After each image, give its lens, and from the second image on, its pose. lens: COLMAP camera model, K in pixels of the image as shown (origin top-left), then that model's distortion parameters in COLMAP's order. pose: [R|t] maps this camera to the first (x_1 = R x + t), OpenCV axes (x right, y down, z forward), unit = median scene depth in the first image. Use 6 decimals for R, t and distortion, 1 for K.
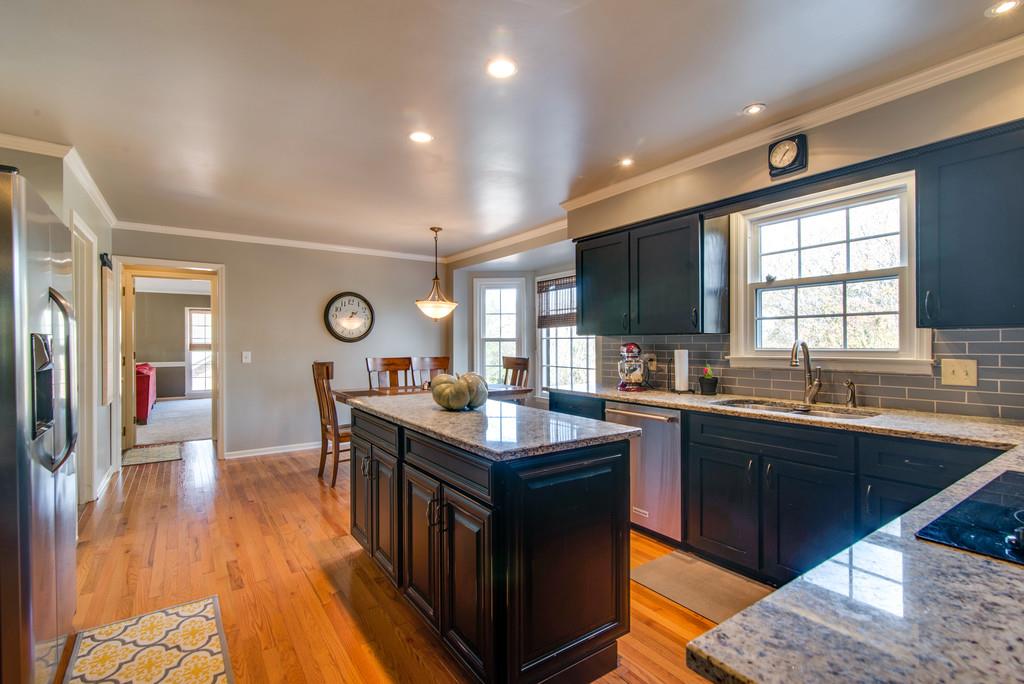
lens RADIAL K [[473.3, 0, 504.0], [0, 473.3, 342.7], [0, 0, 1]] dist [0.001167, -0.000209]
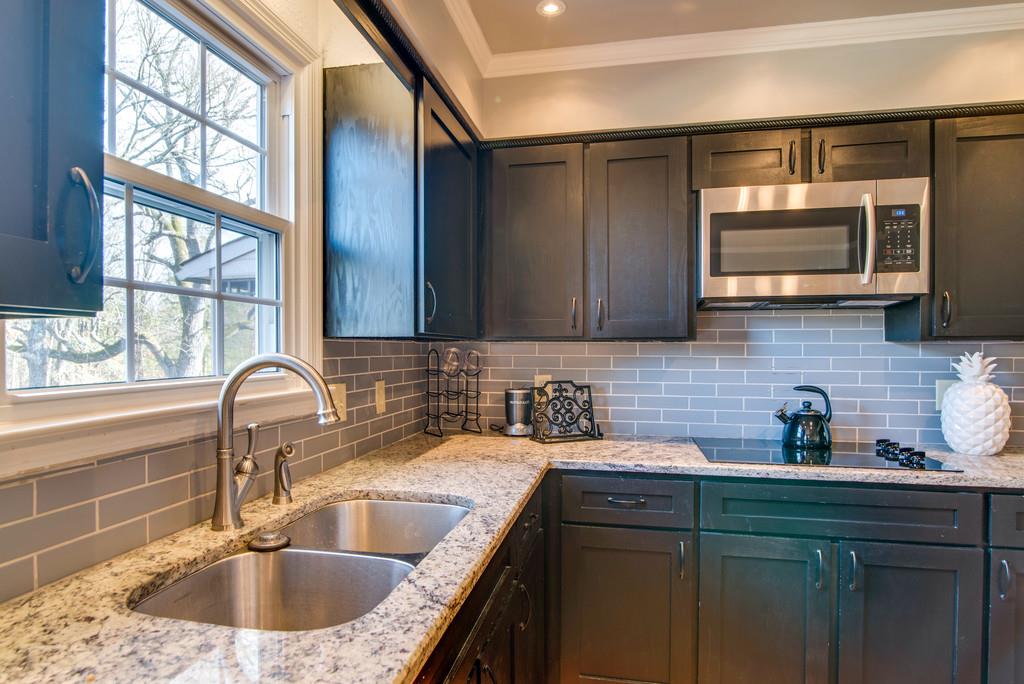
lens RADIAL K [[585.0, 0, 510.8], [0, 585.0, 346.9], [0, 0, 1]] dist [0.003999, 0.000531]
pose [[-0.693958, 0.012267, 0.719911, 0.086702], [0.007375, 0.999924, -0.009928, -0.002789], [-0.719978, -0.001580, -0.693996, 0.621970]]
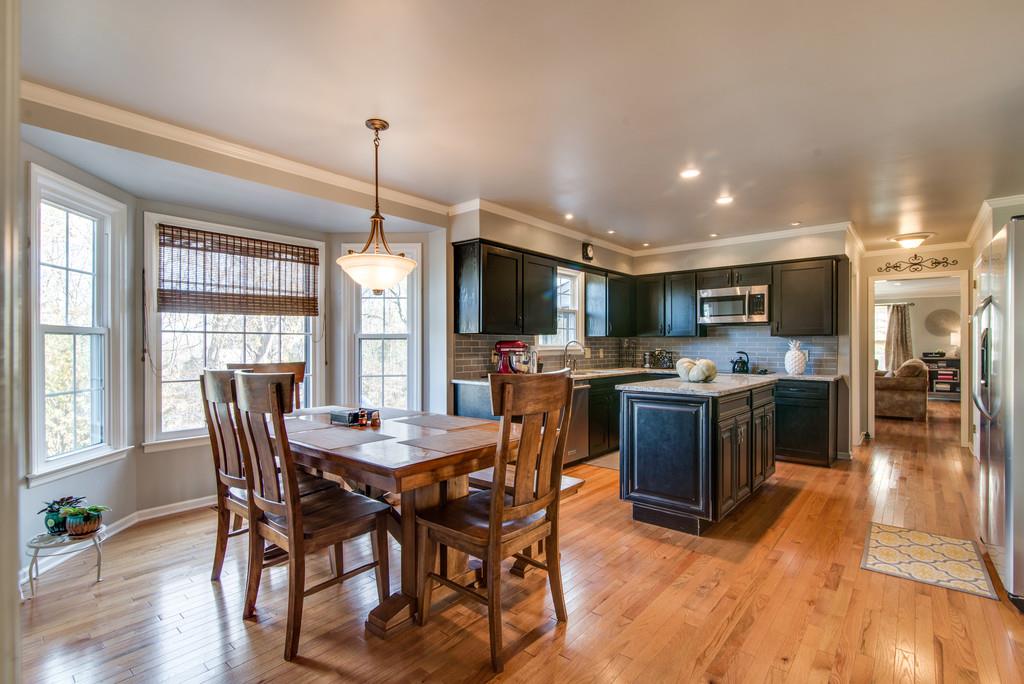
lens RADIAL K [[464.7, 0, 507.8], [0, 464.7, 346.4], [0, 0, 1]] dist [-0.000021, -0.000431]
pose [[-0.247565, 0.002527, 0.968868, -0.653851], [0.002660, 0.999995, -0.001929, 0.012982], [-0.968868, 0.002100, -0.247570, 0.930049]]
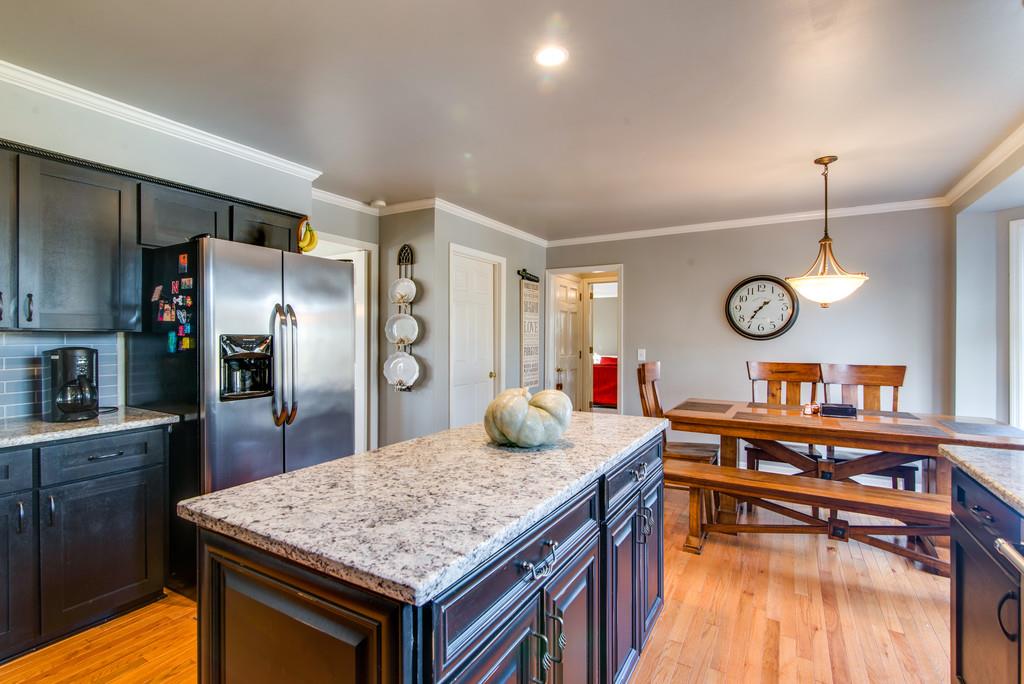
lens RADIAL K [[473.3, 0, 504.0], [0, 473.3, 342.7], [0, 0, 1]] dist [0.001167, -0.000209]
pose [[0.419104, 0.011372, -0.907867, 0.233814], [-0.005991, 0.999934, 0.009760, -0.002204], [0.907919, 0.001348, 0.419144, 0.332191]]
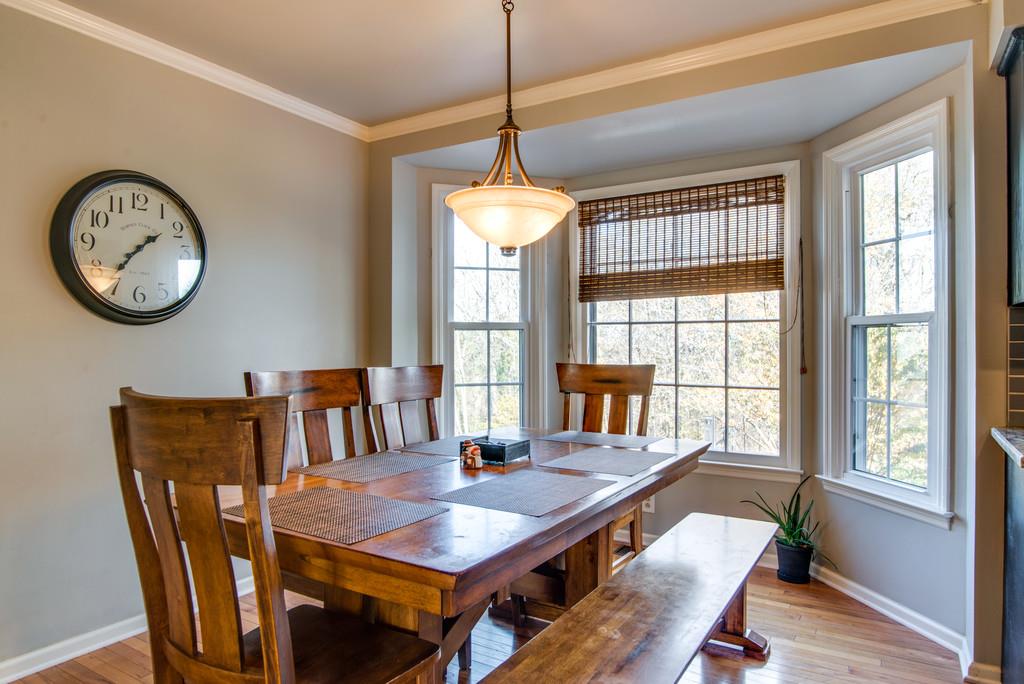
lens RADIAL K [[641.6, 0, 512.0], [0, 641.6, 342.0], [0, 0, 1]] dist [-0.005814, -0.001570]
pose [[0.916582, 0.001965, 0.399842, -0.300099], [-0.000883, 0.999995, -0.002891, 0.013756], [-0.399846, 0.002297, 0.916580, 0.557160]]
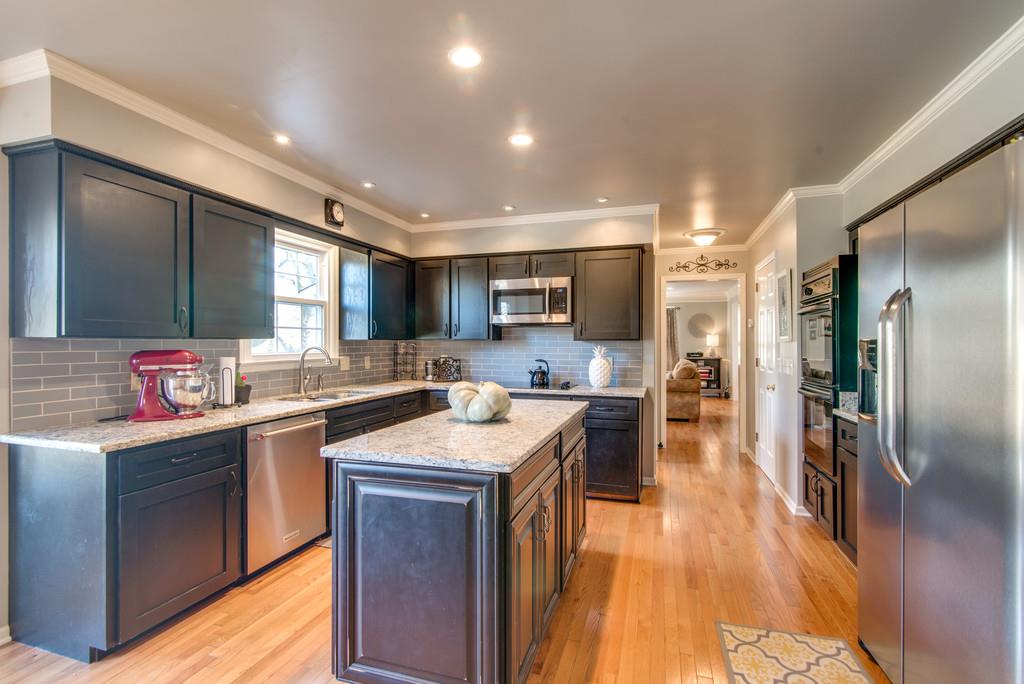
lens RADIAL K [[473.3, 0, 504.0], [0, 473.3, 342.7], [0, 0, 1]] dist [0.001167, -0.000209]
pose [[-0.604541, 0.005954, 0.796552, -0.404925], [0.005195, 0.999980, -0.003532, -0.003708], [-0.796557, 0.002003, -0.604560, 0.725811]]
